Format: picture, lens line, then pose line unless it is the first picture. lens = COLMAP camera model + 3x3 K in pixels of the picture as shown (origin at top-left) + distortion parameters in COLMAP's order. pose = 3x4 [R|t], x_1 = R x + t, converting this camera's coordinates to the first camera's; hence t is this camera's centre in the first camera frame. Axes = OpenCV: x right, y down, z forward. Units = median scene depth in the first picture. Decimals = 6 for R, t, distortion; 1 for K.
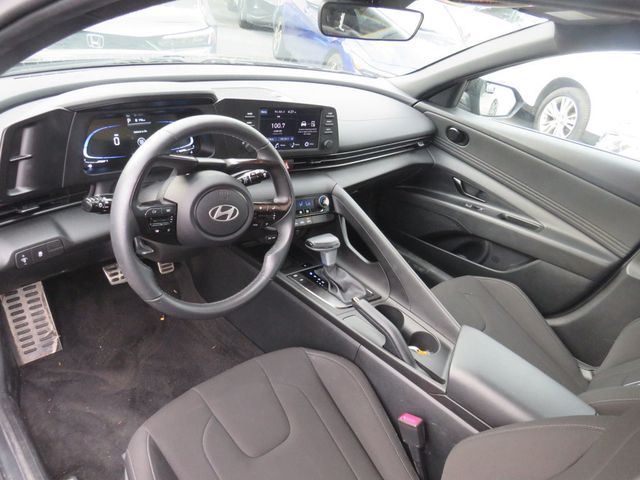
lens RADIAL K [[449.9, 0, 320.0], [0, 449.9, 240.0], [0, 0, 1]] dist [-0.031157, 0.000771]
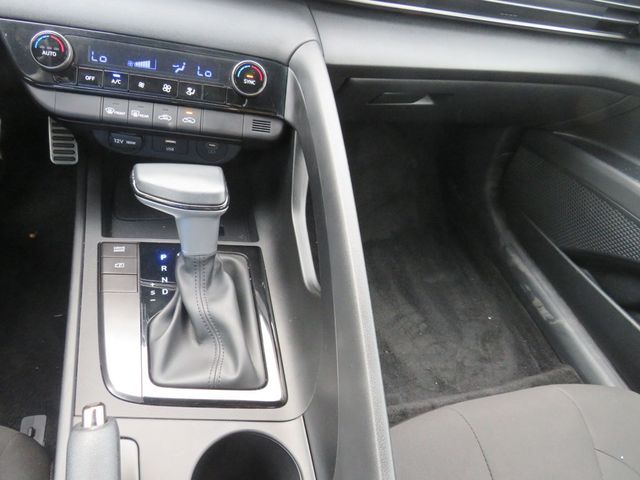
lens RADIAL K [[449.9, 0, 320.0], [0, 449.9, 240.0], [0, 0, 1]] dist [-0.031157, 0.000771]
pose [[0.884759, 0.331668, -0.327411, 0.213956], [-0.278013, 0.939443, 0.200386, -0.051712], [0.374046, -0.086269, 0.923389, 0.684770]]
